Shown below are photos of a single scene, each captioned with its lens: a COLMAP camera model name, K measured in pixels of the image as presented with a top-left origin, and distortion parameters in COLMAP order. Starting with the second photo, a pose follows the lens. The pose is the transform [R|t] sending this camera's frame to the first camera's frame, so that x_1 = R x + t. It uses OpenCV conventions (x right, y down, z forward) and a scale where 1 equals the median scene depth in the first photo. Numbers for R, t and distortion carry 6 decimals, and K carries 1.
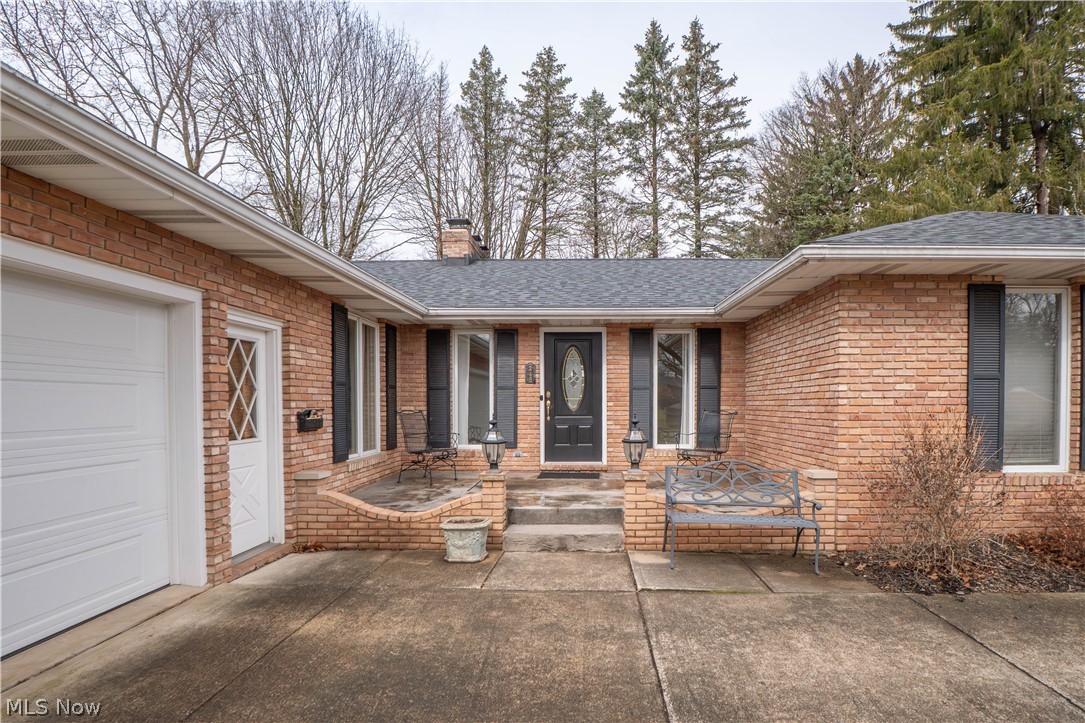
lens RADIAL K [[545.5, 0, 582.3], [0, 545.5, 409.9], [0, 0, 1]] dist [-0.039669, 0.007889]
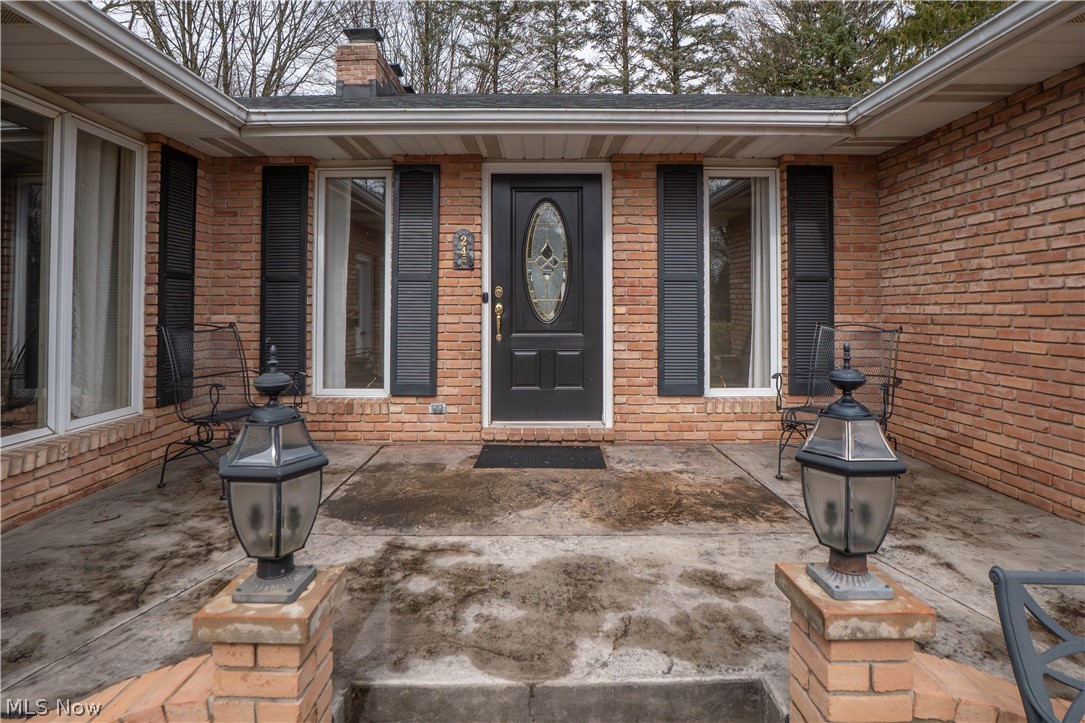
lens RADIAL K [[545.5, 0, 547.5], [0, 545.5, 302.6], [0, 0, 1]] dist [-0.039669, 0.007889]
pose [[0.999674, 0.001227, 0.025514, -0.029887], [-0.000546, 0.999644, -0.026687, -0.004597], [-0.025538, 0.026664, 0.999318, 0.491389]]
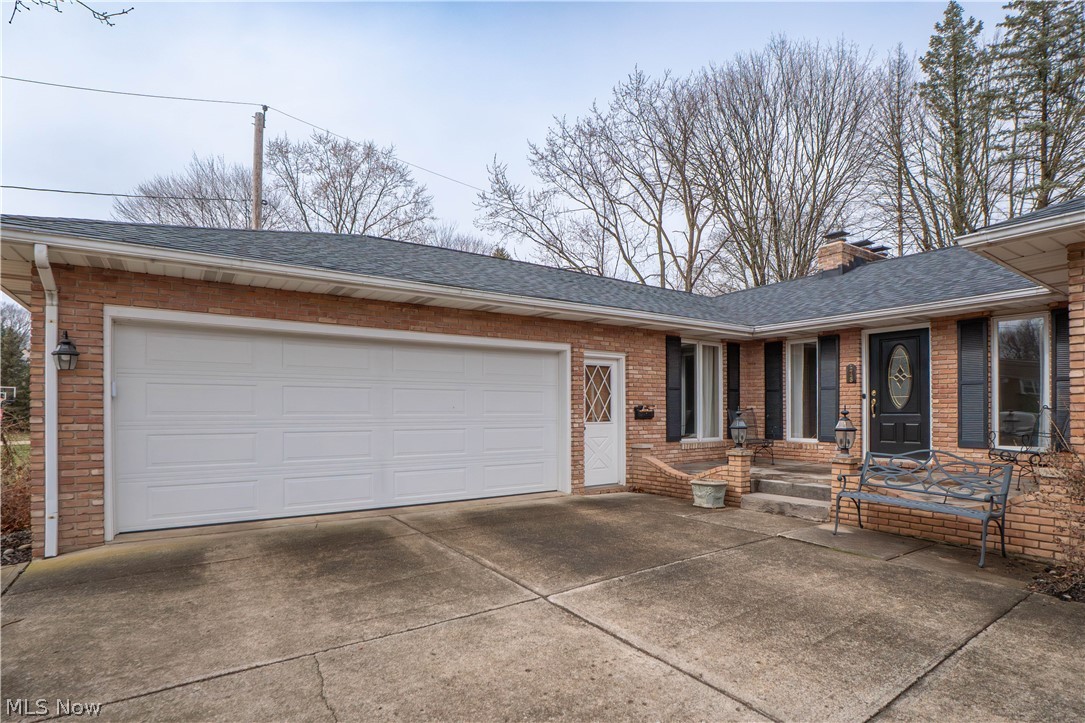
lens RADIAL K [[545.5, 0, 531.3], [0, 545.5, 402.3], [0, 0, 1]] dist [-0.039669, 0.007889]
pose [[0.562313, -0.013738, -0.826810, 0.431330], [-0.010934, 0.999651, -0.024045, 0.021784], [0.826852, 0.022561, 0.561967, -0.122042]]
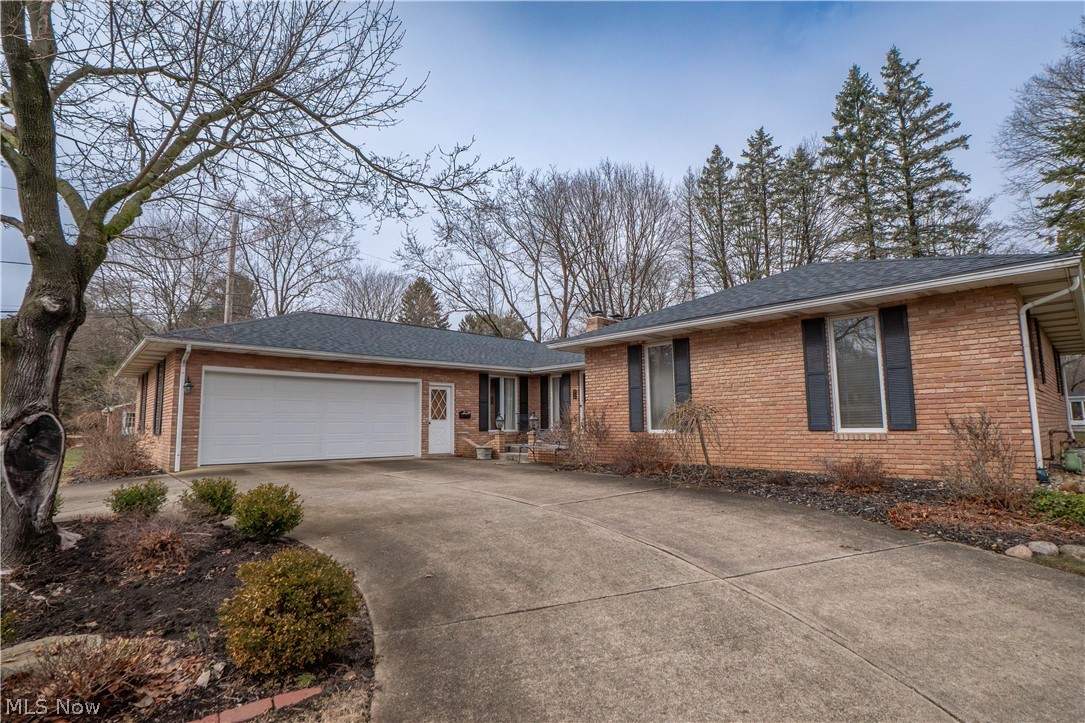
lens RADIAL K [[545.5, 0, 542.8], [0, 545.5, 356.8], [0, 0, 1]] dist [-0.039669, 0.007889]
pose [[0.679499, -0.097129, -0.727219, 1.354108], [-0.003210, 0.990795, -0.135332, 0.072899], [0.733669, 0.094292, 0.672932, -0.498762]]
